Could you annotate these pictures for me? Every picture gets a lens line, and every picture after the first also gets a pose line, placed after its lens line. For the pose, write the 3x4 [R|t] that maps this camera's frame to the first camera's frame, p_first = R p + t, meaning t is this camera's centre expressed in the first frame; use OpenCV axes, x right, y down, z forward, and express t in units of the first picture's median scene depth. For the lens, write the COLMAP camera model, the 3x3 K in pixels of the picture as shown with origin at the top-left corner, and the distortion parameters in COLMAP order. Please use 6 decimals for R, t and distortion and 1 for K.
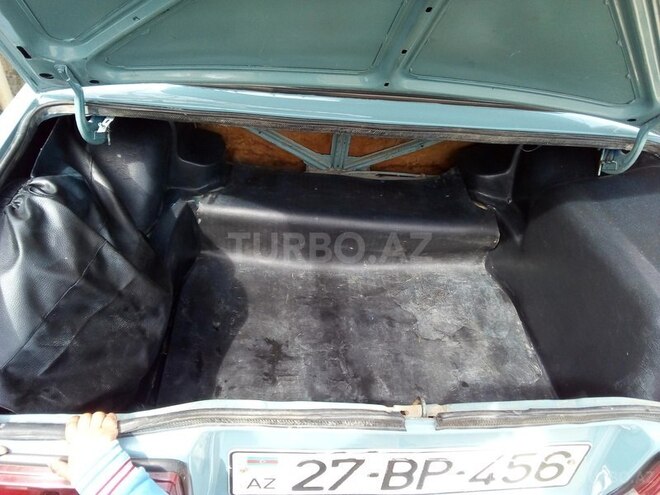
lens RADIAL K [[522.6, 0, 322.0], [0, 522.6, 248.4], [0, 0, 1]] dist [0.068872, -0.085475]
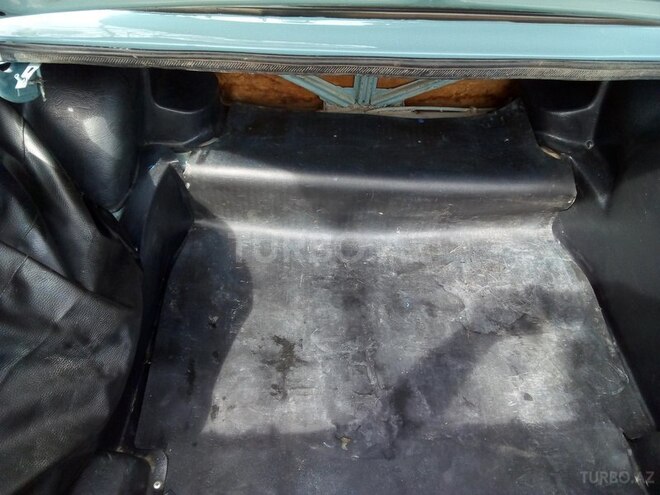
lens RADIAL K [[522.6, 0, 322.0], [0, 522.6, 248.4], [0, 0, 1]] dist [0.068872, -0.085475]
pose [[0.998014, -0.014511, -0.061298, 0.016217], [0.024523, 0.985837, 0.165904, -0.089498], [0.058022, -0.167078, 0.984235, 0.226287]]
